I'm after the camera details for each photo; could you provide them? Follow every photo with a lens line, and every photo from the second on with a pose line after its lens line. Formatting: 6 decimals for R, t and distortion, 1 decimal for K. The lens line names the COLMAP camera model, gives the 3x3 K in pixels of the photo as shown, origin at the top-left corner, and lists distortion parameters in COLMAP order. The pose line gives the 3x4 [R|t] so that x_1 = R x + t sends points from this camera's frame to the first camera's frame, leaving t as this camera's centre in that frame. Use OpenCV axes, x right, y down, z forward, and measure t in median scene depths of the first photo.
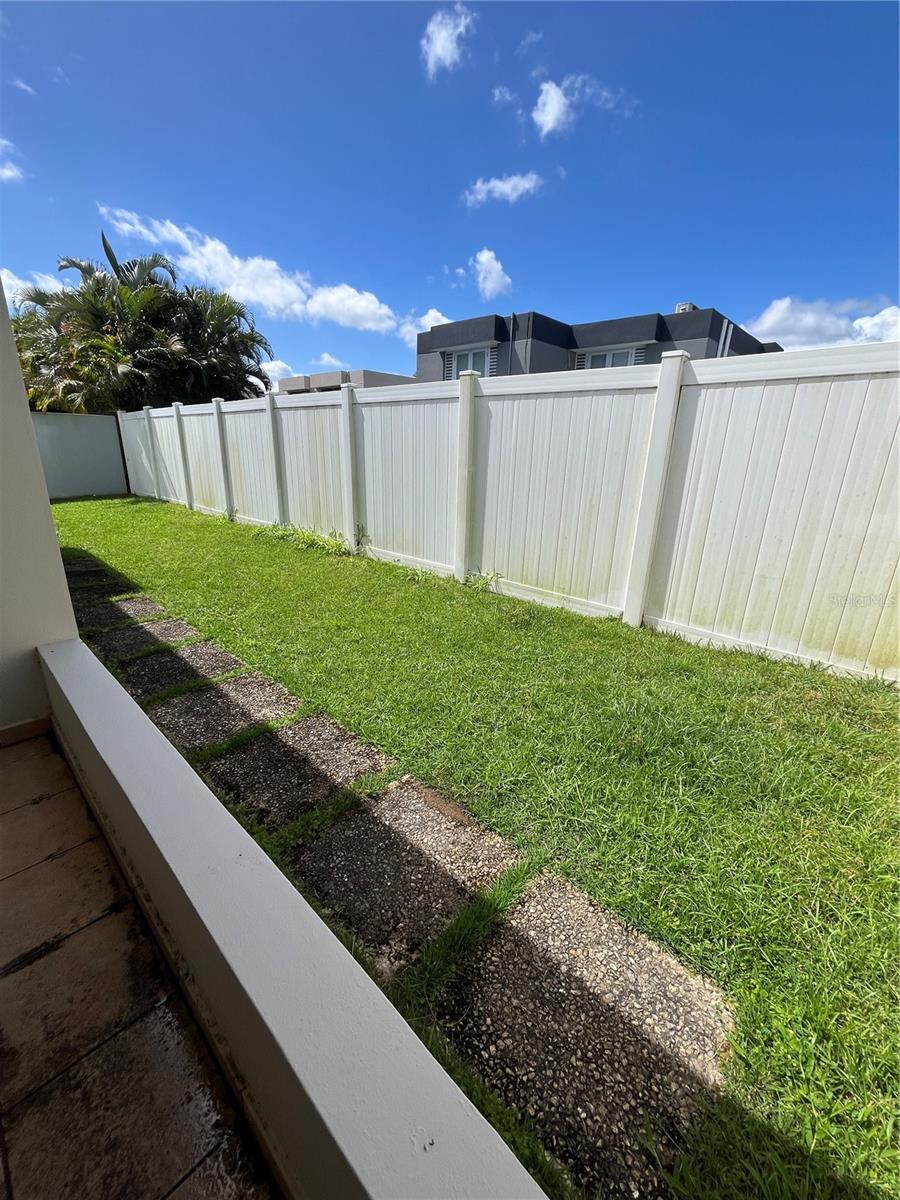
lens RADIAL K [[489.8, 0, 454.6], [0, 489.8, 576.0], [0, 0, 1]] dist [-0.030888, 0.000051]
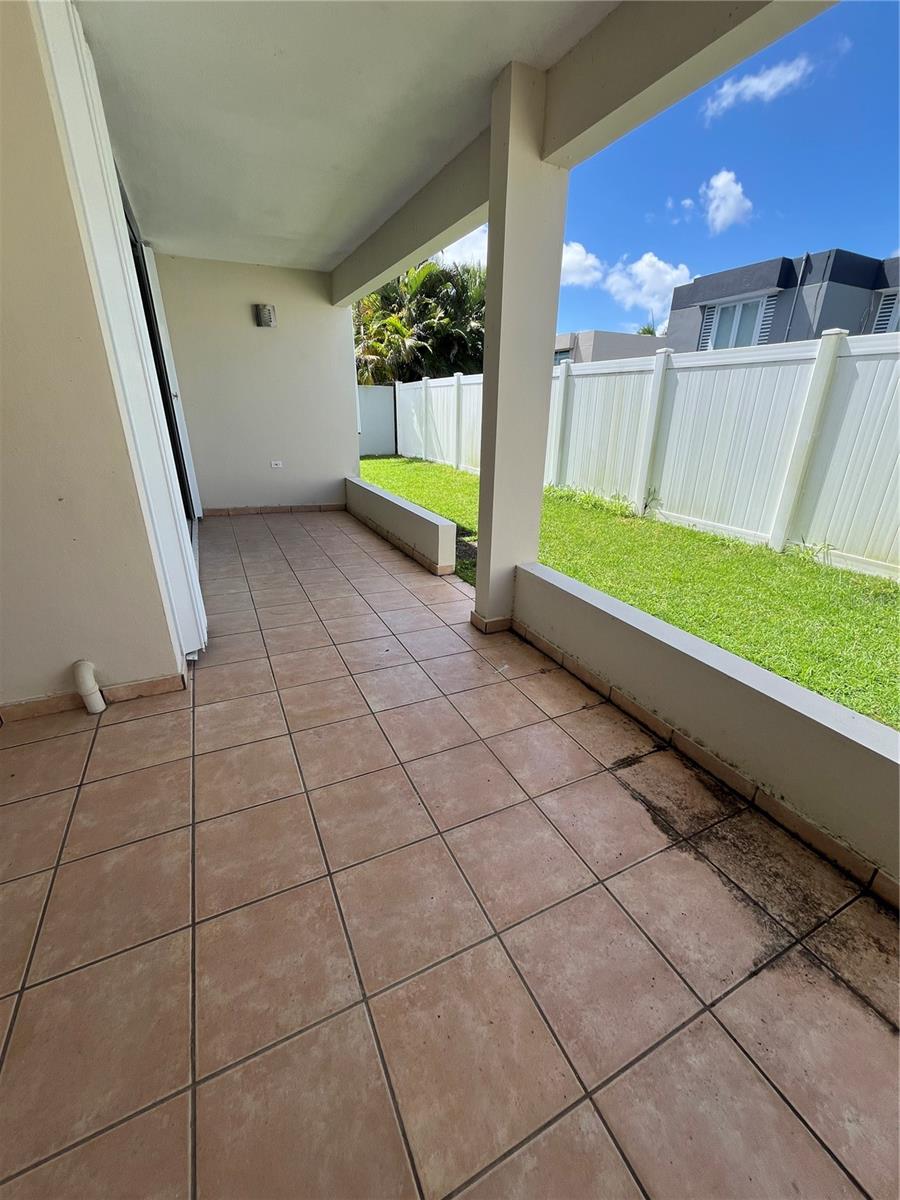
lens RADIAL K [[471.4, 0, 450.0], [0, 471.4, 600.0], [0, 0, 1]] dist [-0.020983, -0.000734]
pose [[0.926825, 0.124969, -0.354088, -0.124683], [-0.080654, 0.987238, 0.137317, 0.016760], [0.366730, -0.098710, 0.925076, -0.072880]]
